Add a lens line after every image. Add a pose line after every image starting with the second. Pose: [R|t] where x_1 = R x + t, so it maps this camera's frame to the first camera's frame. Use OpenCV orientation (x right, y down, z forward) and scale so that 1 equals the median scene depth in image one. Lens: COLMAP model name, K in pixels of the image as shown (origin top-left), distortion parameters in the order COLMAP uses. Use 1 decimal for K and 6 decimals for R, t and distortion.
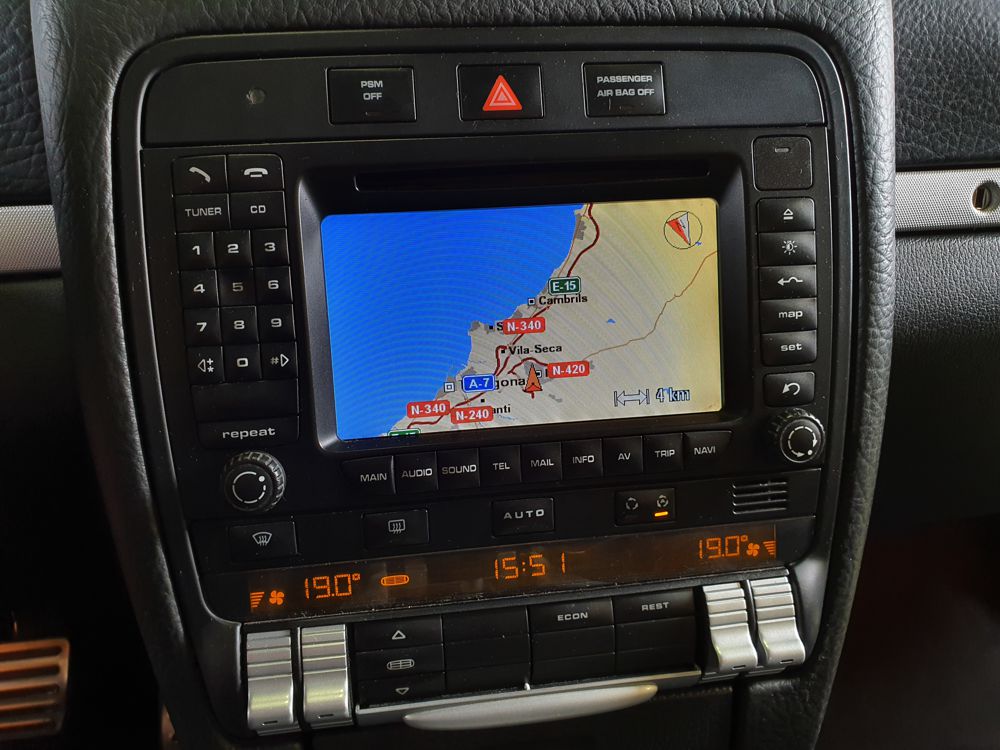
lens RADIAL K [[780.4, 0, 499.6], [0, 780.4, 374.0], [0, 0, 1]] dist [0.015787, -0.014063]
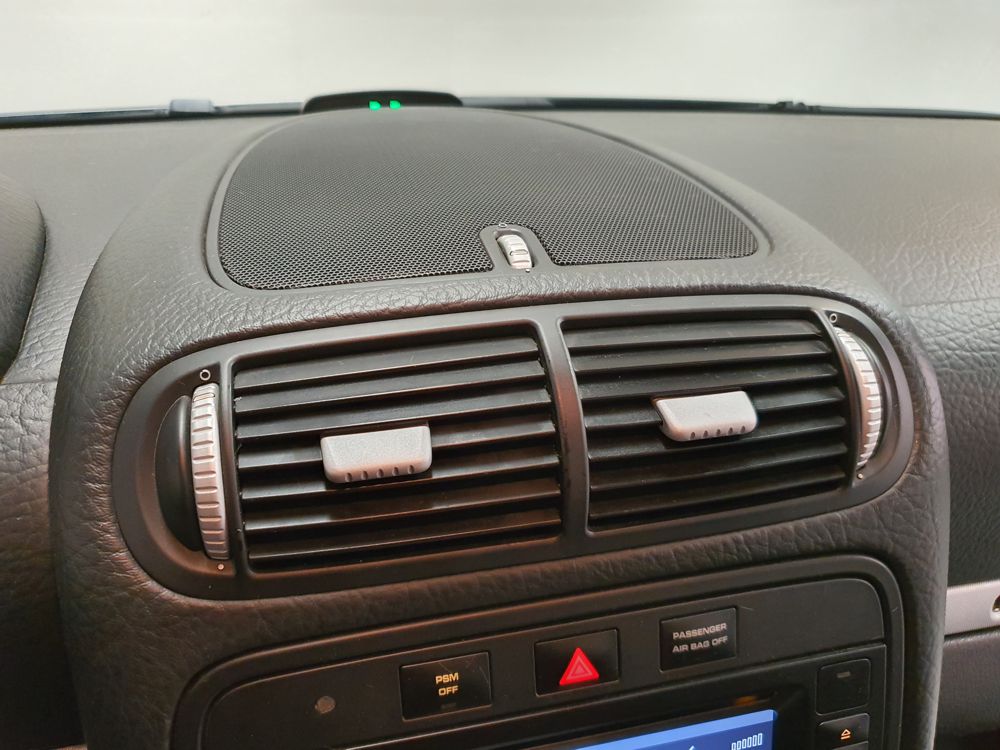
lens RADIAL K [[780.4, 0, 495.2], [0, 780.4, 364.8], [0, 0, 1]] dist [0.015787, -0.014063]
pose [[0.994338, -0.006689, 0.106049, -0.195615], [-0.007593, 0.990993, 0.133696, -0.837945], [-0.105988, -0.133744, 0.985332, 0.111160]]
